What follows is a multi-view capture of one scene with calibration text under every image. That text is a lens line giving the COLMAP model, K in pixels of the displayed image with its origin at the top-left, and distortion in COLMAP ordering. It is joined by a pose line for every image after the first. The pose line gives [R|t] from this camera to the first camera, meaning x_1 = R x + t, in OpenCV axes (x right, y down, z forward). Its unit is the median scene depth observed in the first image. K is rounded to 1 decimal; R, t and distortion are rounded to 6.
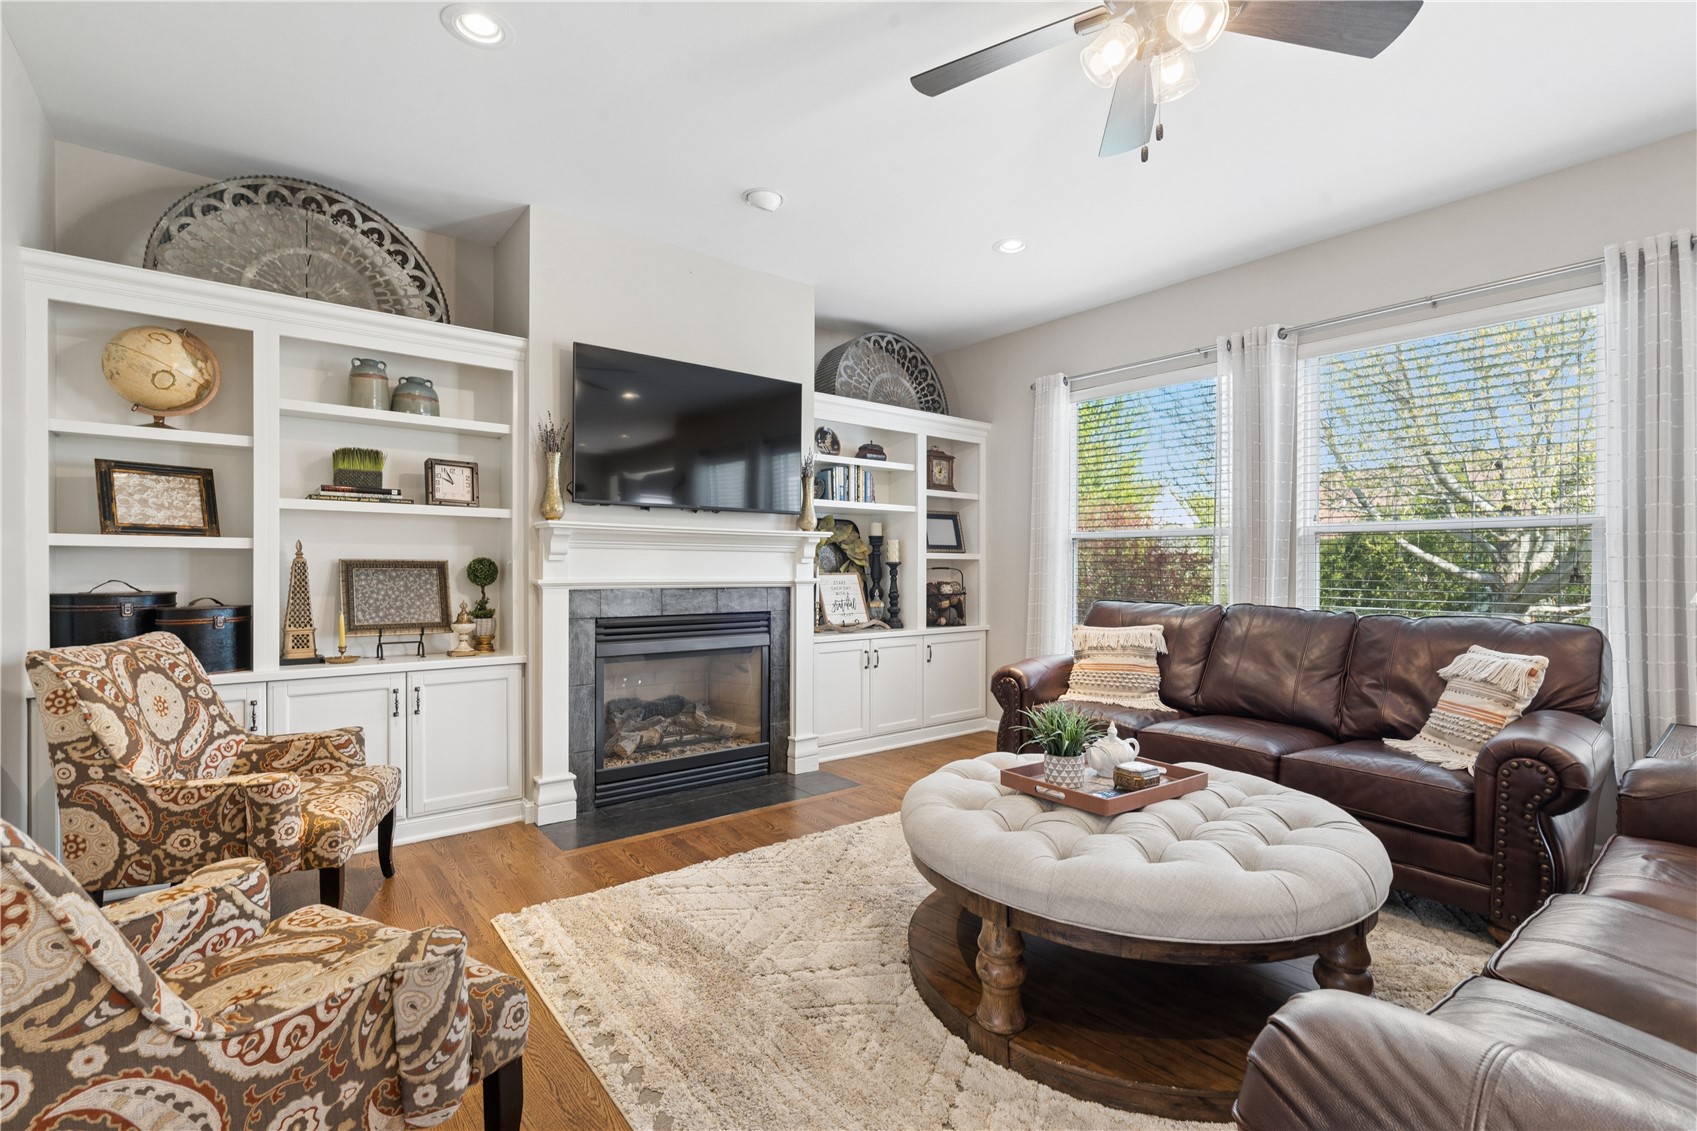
lens RADIAL K [[778.2, 0, 847.8], [0, 778.2, 564.0], [0, 0, 1]] dist [0.000553, 0.000686]
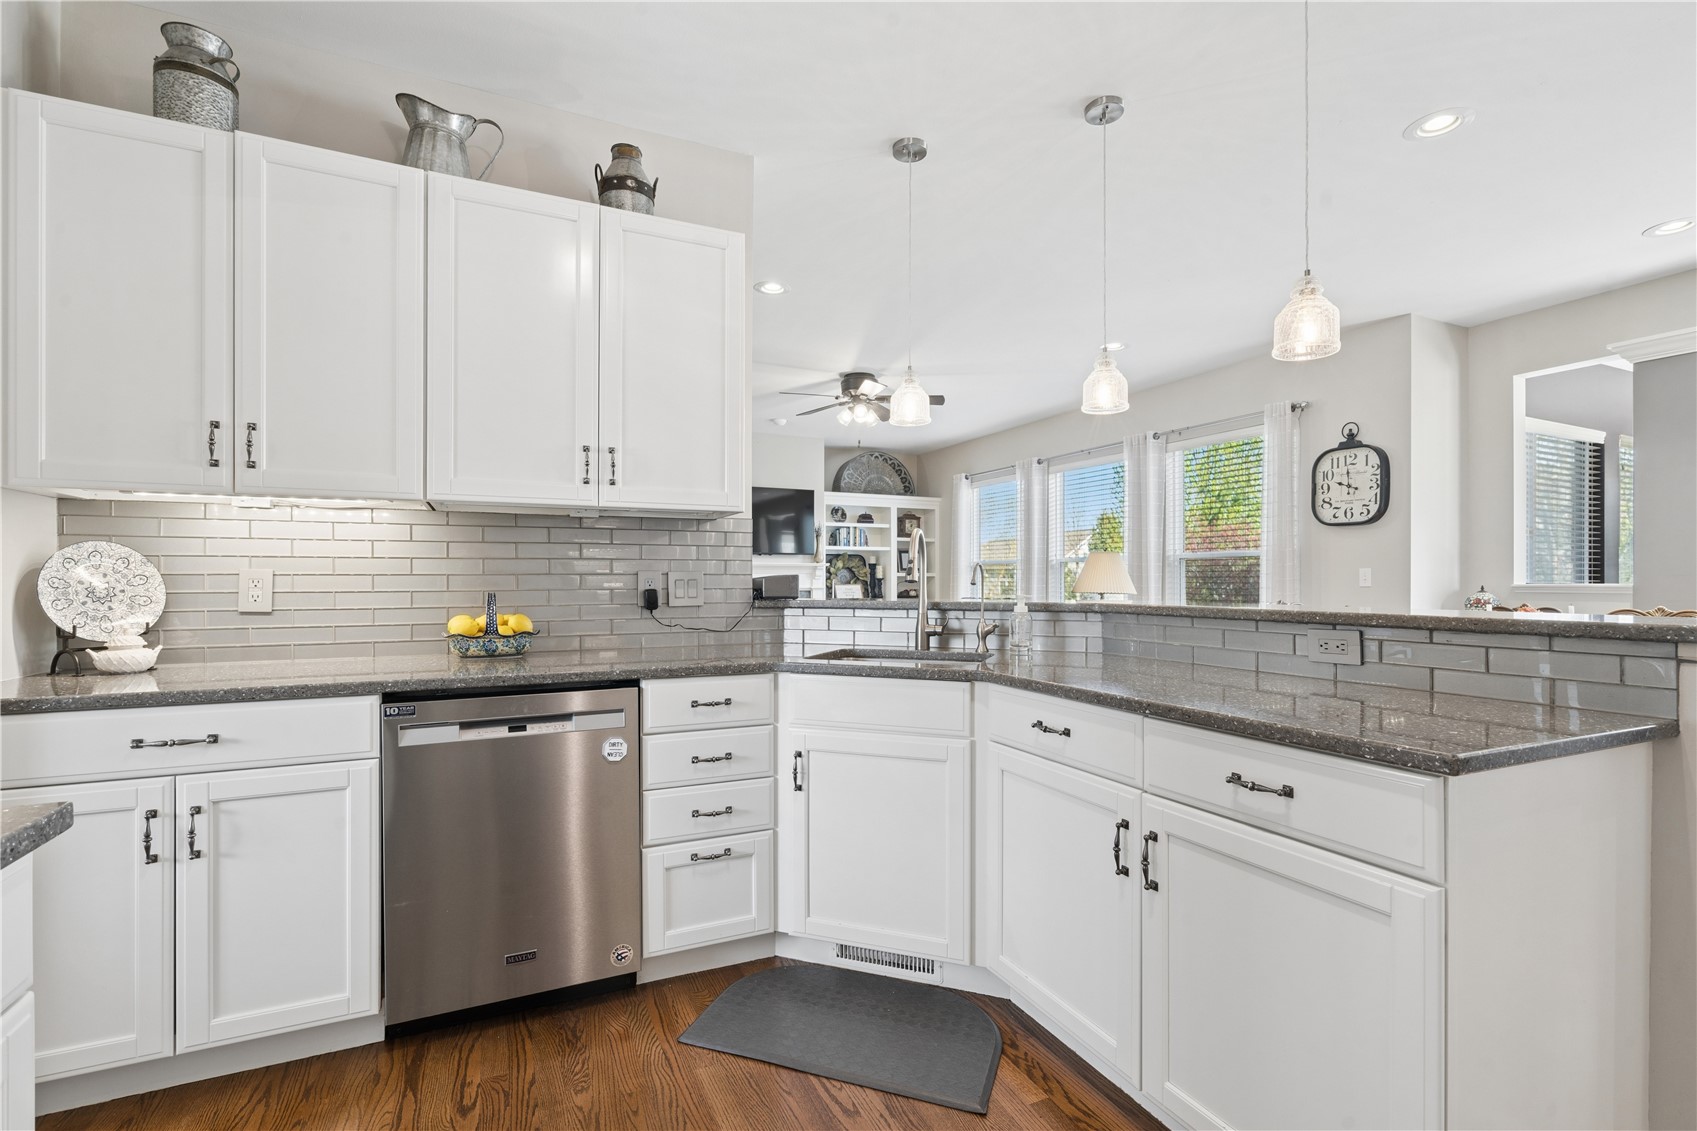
lens RADIAL K [[778.2, 0, 850.5], [0, 778.2, 575.0], [0, 0, 1]] dist [0.000553, 0.000686]
pose [[0.970501, -0.002728, -0.241081, 0.439181], [-0.000103, 0.999931, -0.011728, 0.011818], [0.241097, 0.011407, 0.970434, -0.798929]]
